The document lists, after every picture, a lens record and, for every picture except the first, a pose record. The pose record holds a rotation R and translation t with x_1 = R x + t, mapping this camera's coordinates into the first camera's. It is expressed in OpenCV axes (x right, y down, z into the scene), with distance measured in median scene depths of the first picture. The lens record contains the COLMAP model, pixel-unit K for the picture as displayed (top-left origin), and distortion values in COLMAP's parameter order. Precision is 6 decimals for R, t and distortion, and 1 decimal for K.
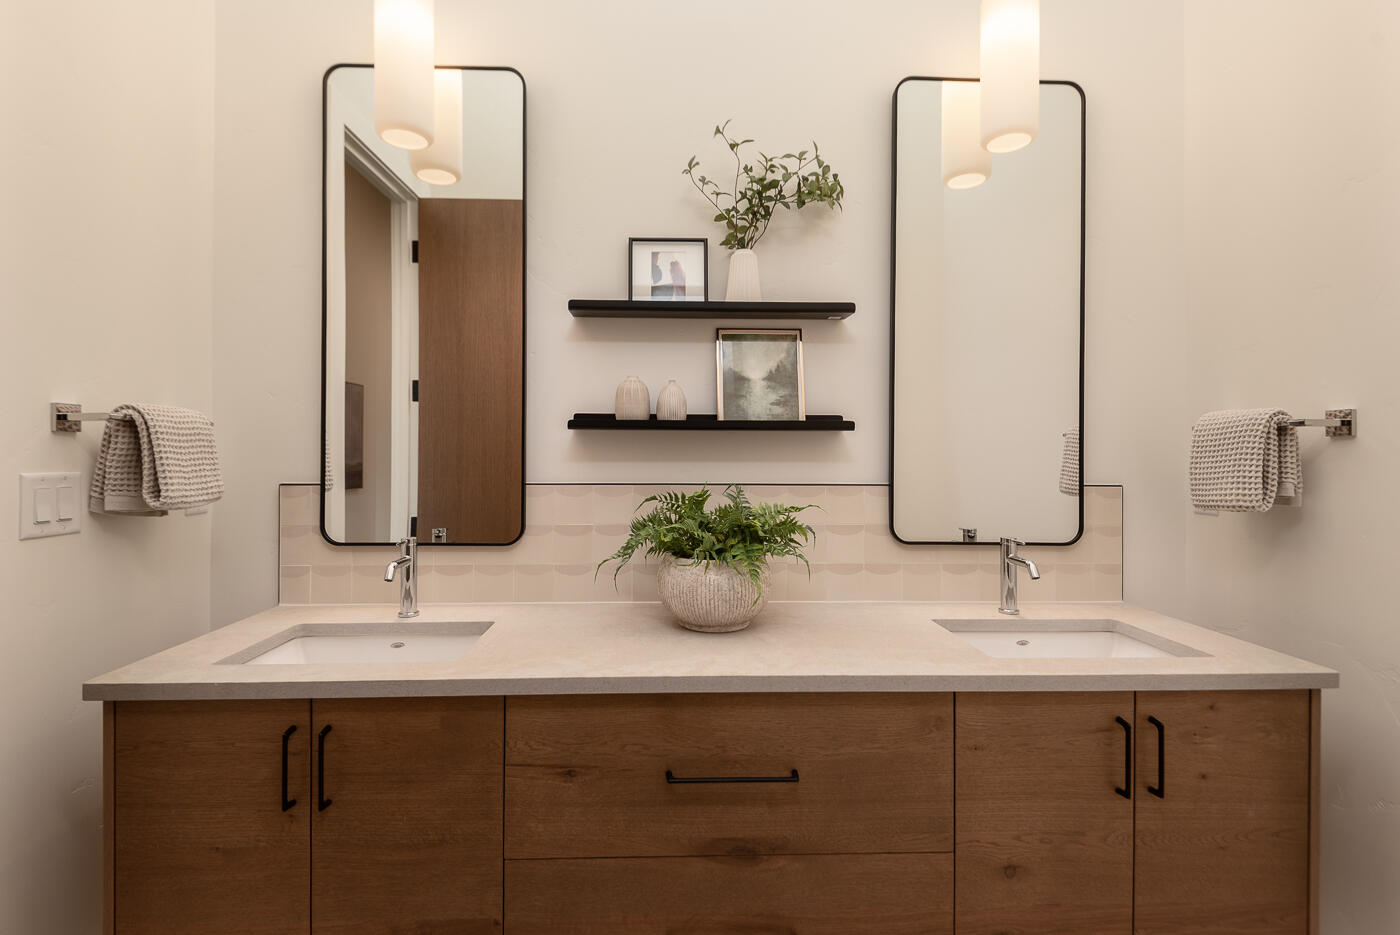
lens RADIAL K [[654.3, 0, 699.4], [0, 654.3, 455.5], [0, 0, 1]] dist [-0.001151, -0.001167]
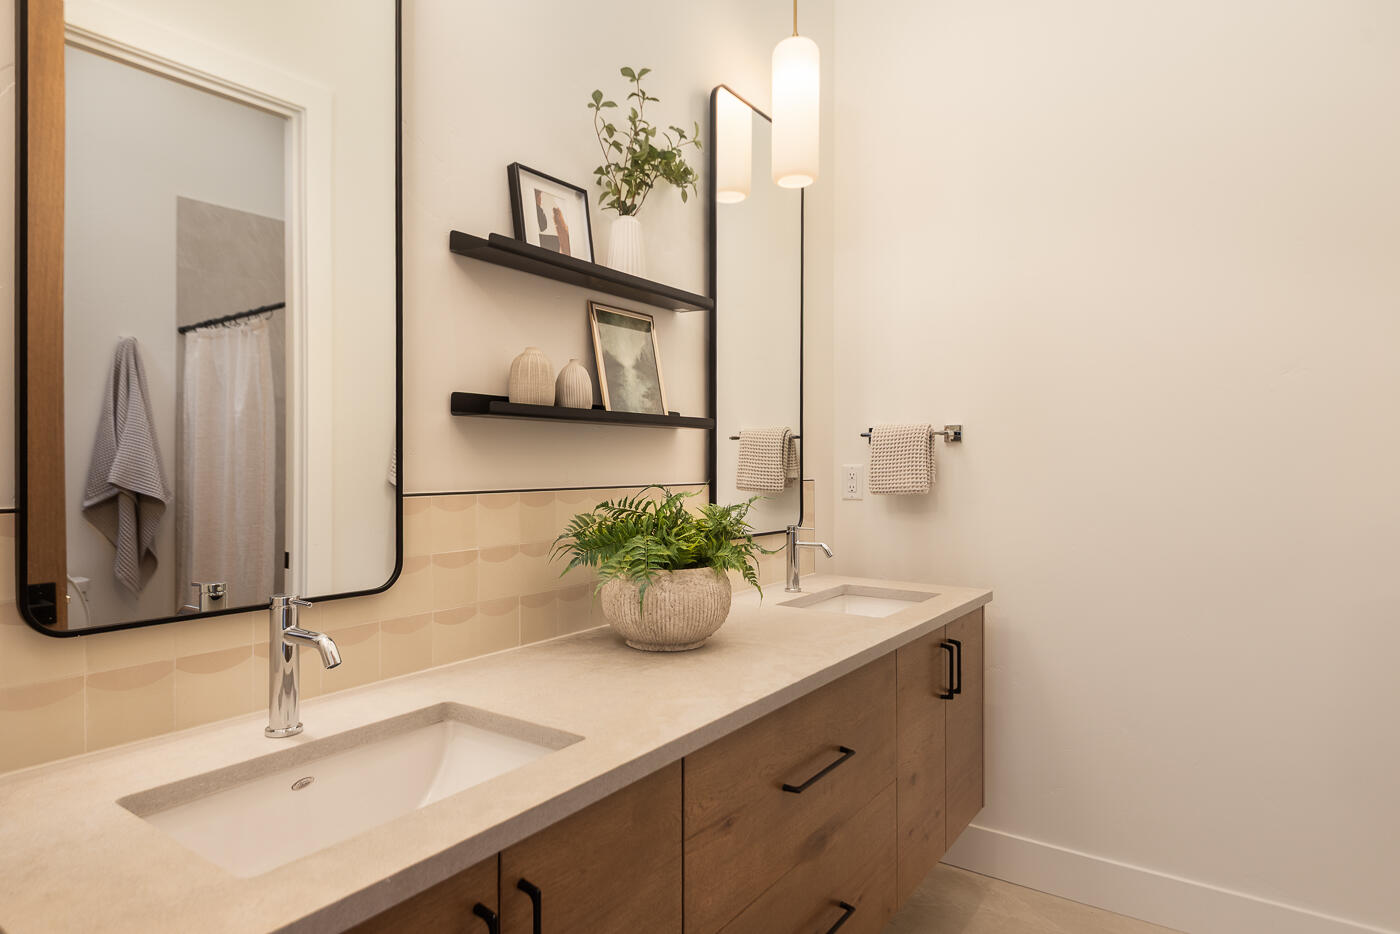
lens RADIAL K [[798.4, 0, 699.8], [0, 798.4, 471.5], [0, 0, 1]] dist [-0.005982, -0.001236]
pose [[0.608858, -0.011525, 0.793195, -0.715455], [0.006099, 0.999933, 0.009847, 0.014089], [-0.793256, -0.001157, 0.608888, 0.277919]]
